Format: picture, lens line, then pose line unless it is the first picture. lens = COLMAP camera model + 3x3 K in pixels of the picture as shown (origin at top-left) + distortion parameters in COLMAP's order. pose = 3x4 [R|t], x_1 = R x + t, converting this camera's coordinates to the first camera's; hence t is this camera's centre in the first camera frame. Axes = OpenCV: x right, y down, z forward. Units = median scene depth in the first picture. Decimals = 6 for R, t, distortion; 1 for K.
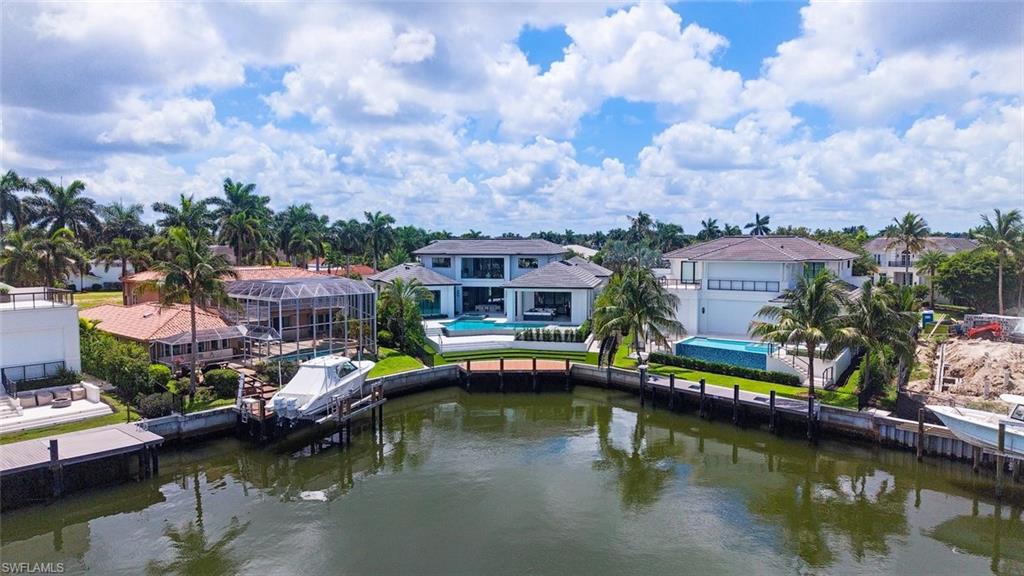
lens RADIAL K [[709.8, 0, 506.0], [0, 709.8, 288.3], [0, 0, 1]] dist [-0.004321, -0.003250]
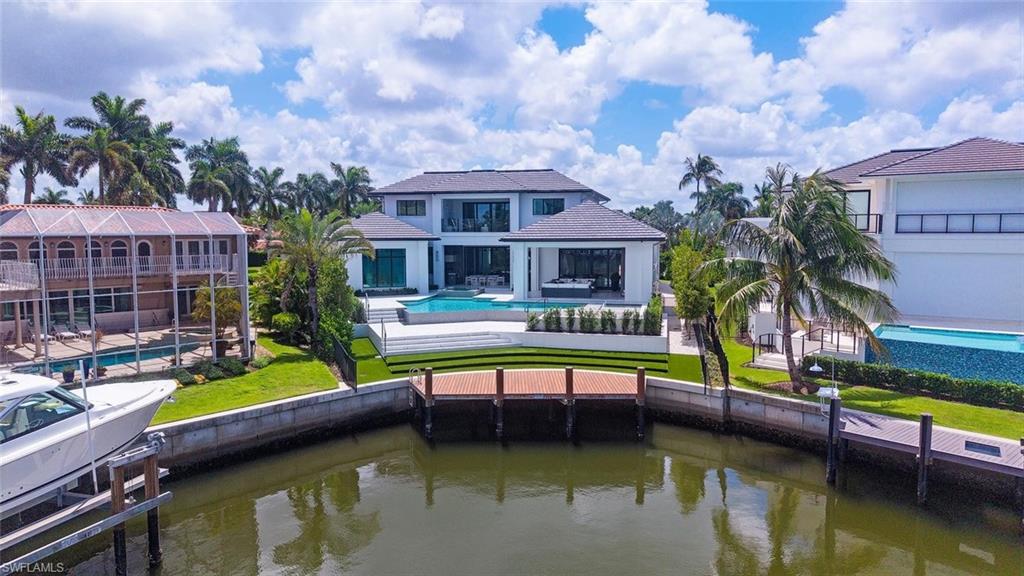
lens RADIAL K [[709.8, 0, 506.0], [0, 709.8, 288.3], [0, 0, 1]] dist [-0.004321, -0.003250]
pose [[0.999816, 0.000156, -0.019185, 0.006073], [0.000081, 0.999924, 0.012361, 0.032030], [0.019185, -0.012360, 0.999740, 0.429595]]
